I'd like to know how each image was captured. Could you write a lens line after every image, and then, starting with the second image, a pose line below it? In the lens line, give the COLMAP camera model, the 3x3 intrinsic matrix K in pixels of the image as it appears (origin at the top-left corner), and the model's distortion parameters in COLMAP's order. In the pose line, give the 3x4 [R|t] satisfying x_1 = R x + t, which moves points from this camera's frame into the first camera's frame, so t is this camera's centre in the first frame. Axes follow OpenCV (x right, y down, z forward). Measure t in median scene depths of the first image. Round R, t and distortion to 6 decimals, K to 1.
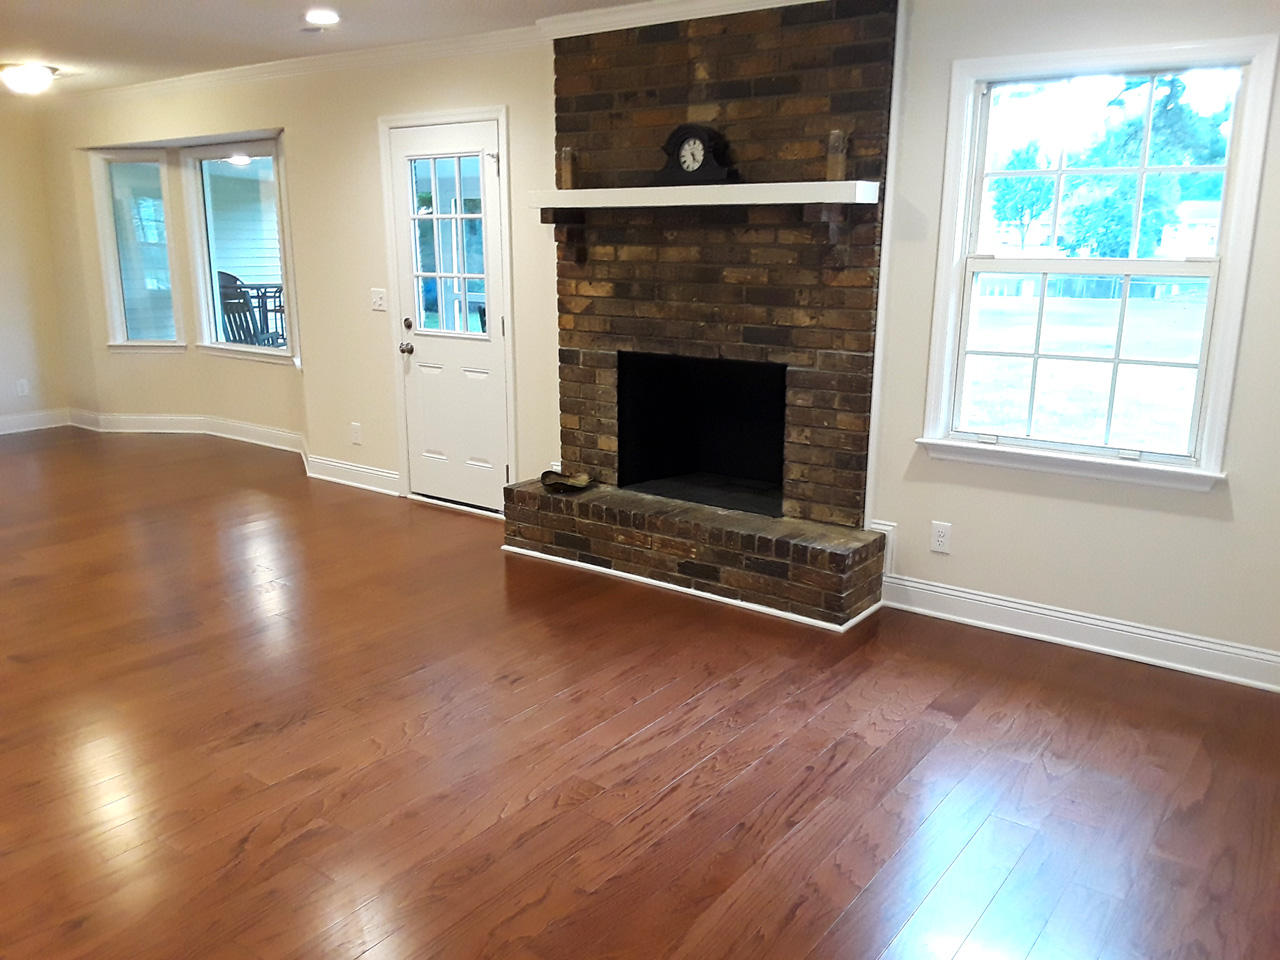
lens RADIAL K [[1035.9, 0, 634.8], [0, 1035.9, 482.7], [0, 0, 1]] dist [0.116618, -0.195150]
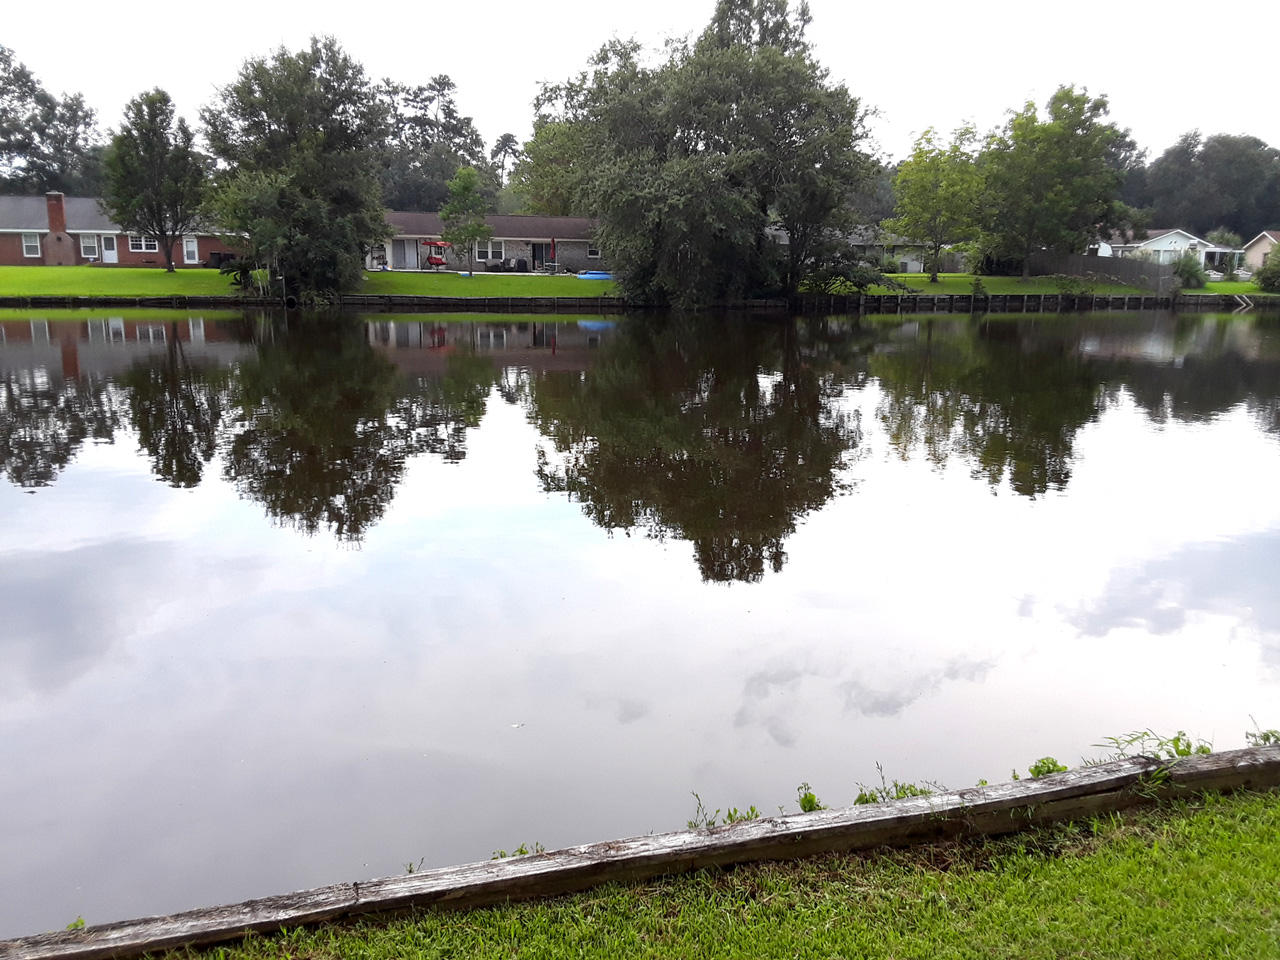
lens RADIAL K [[1035.9, 0, 630.9], [0, 1035.9, 482.1], [0, 0, 1]] dist [0.116618, -0.195150]
pose [[0.756391, -0.130179, 0.641036, 0.177720], [0.146733, 0.988789, 0.027661, -0.082913], [-0.637450, 0.073138, 0.767012, 0.391017]]
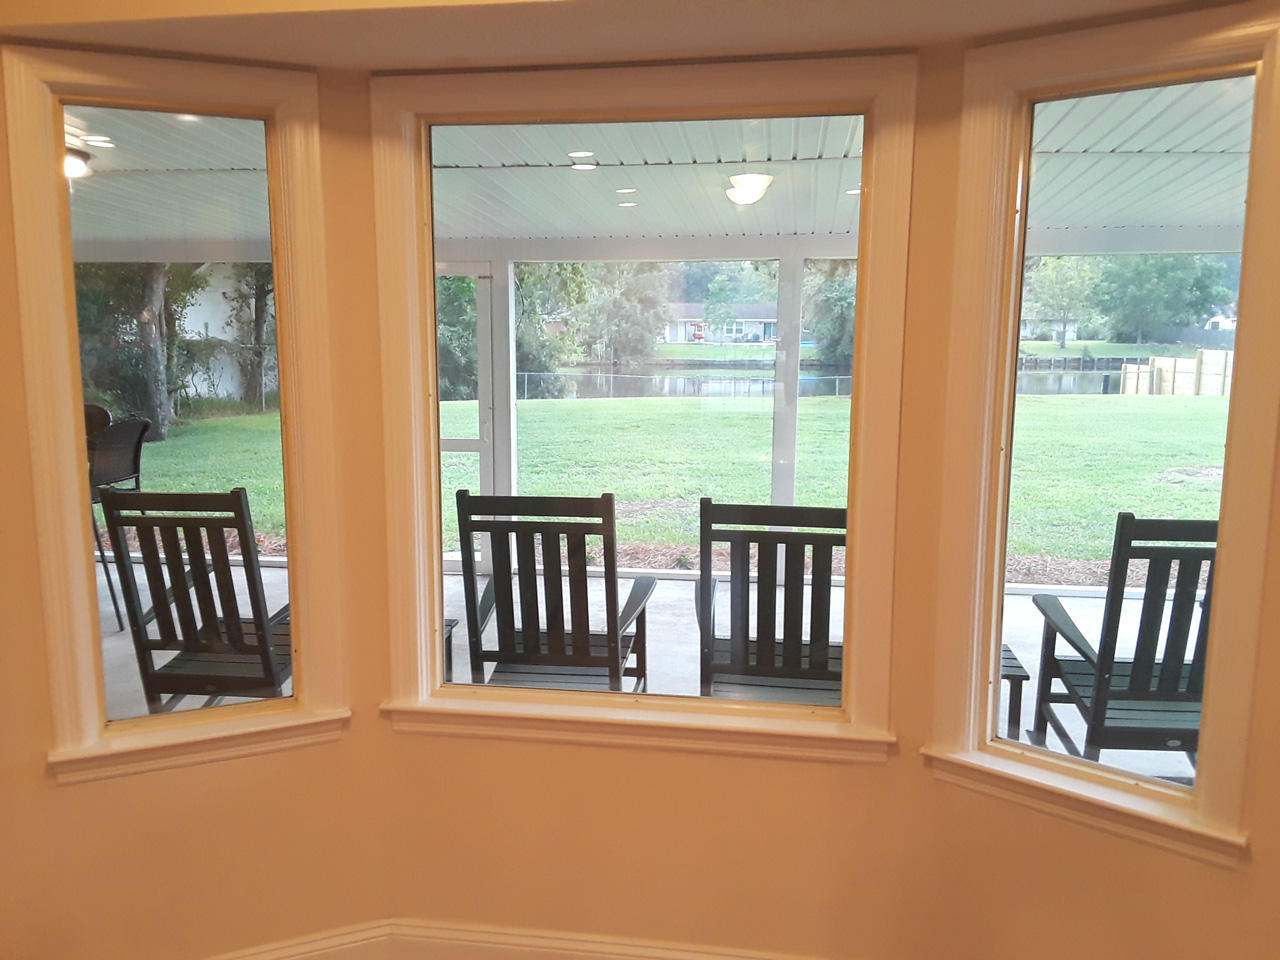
lens RADIAL K [[1035.9, 0, 622.1], [0, 1035.9, 481.7], [0, 0, 1]] dist [0.116618, -0.195150]
pose [[0.887246, -0.069299, 0.456063, -0.045855], [0.108792, 0.992198, -0.060884, -0.017802], [-0.448285, 0.103635, 0.887863, 0.067446]]
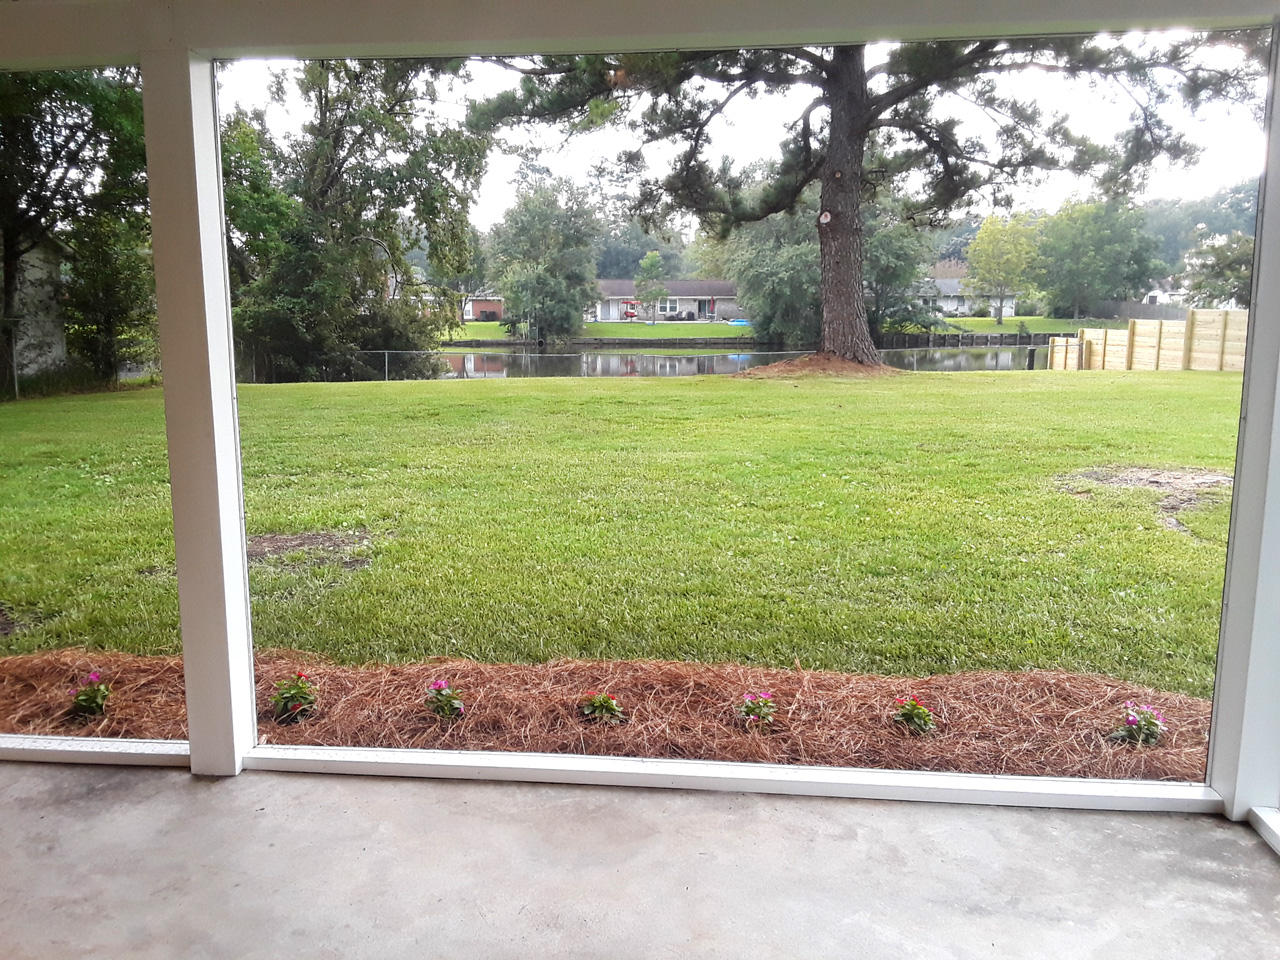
lens RADIAL K [[1035.9, 0, 621.8], [0, 1035.9, 477.3], [0, 0, 1]] dist [0.116618, -0.195150]
pose [[0.865241, -0.087479, 0.493666, -0.002433], [0.124125, 0.991383, -0.041876, -0.020769], [-0.485749, 0.097509, 0.868643, 0.093975]]
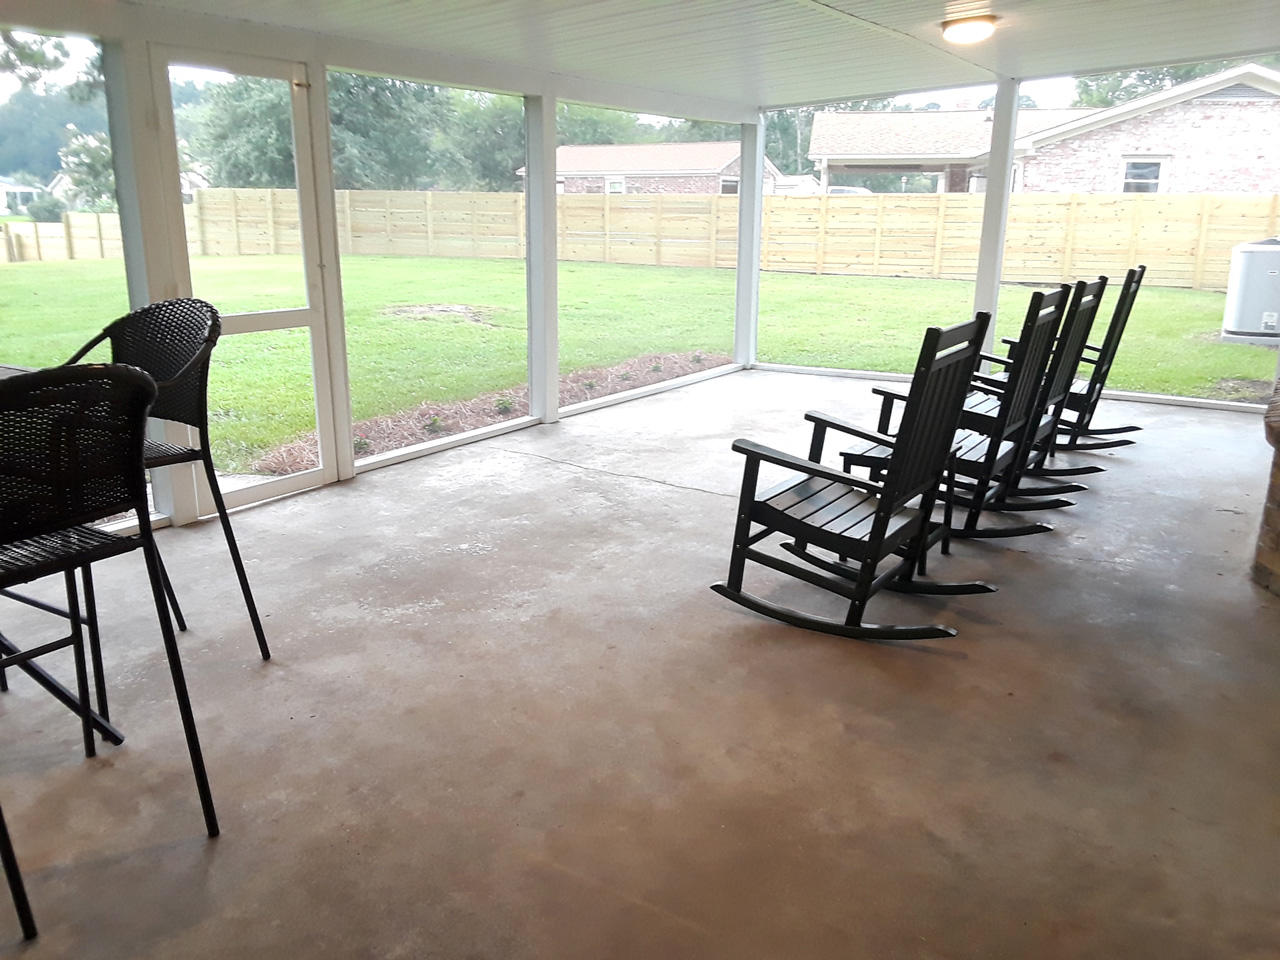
lens RADIAL K [[1035.9, 0, 630.0], [0, 1035.9, 473.5], [0, 0, 1]] dist [0.116618, -0.195150]
pose [[-0.058939, -0.254866, 0.965179, -0.084060], [0.229138, 0.937590, 0.261573, -0.030806], [-0.971608, 0.236576, 0.003138, 0.131987]]
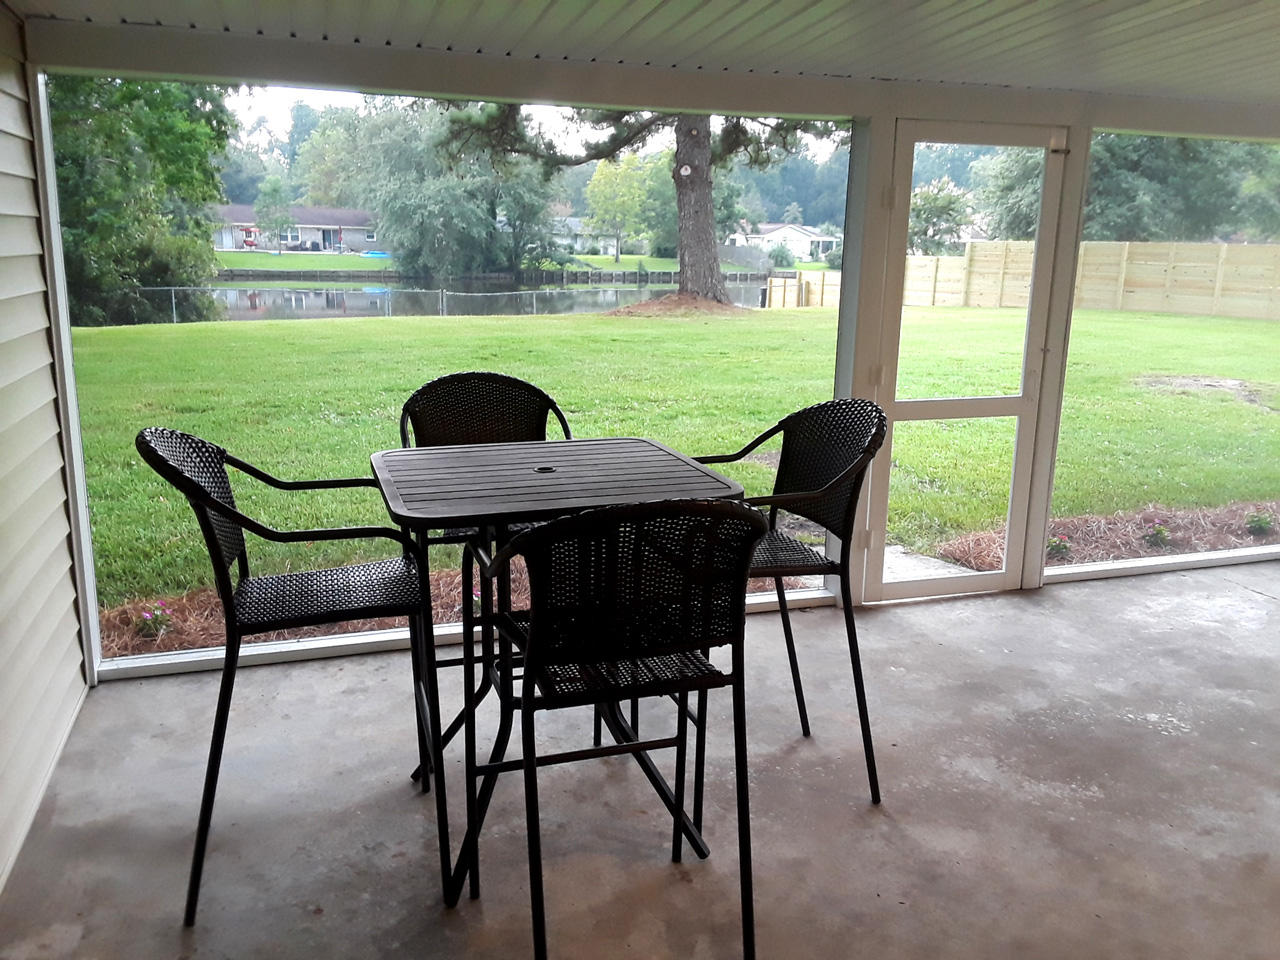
lens RADIAL K [[1035.9, 0, 634.3], [0, 1035.9, 485.1], [0, 0, 1]] dist [0.116618, -0.195150]
pose [[0.587313, -0.178165, 0.789507, -0.077096], [0.176230, 0.980216, 0.090105, -0.032223], [-0.789941, 0.086215, 0.607091, 0.131088]]
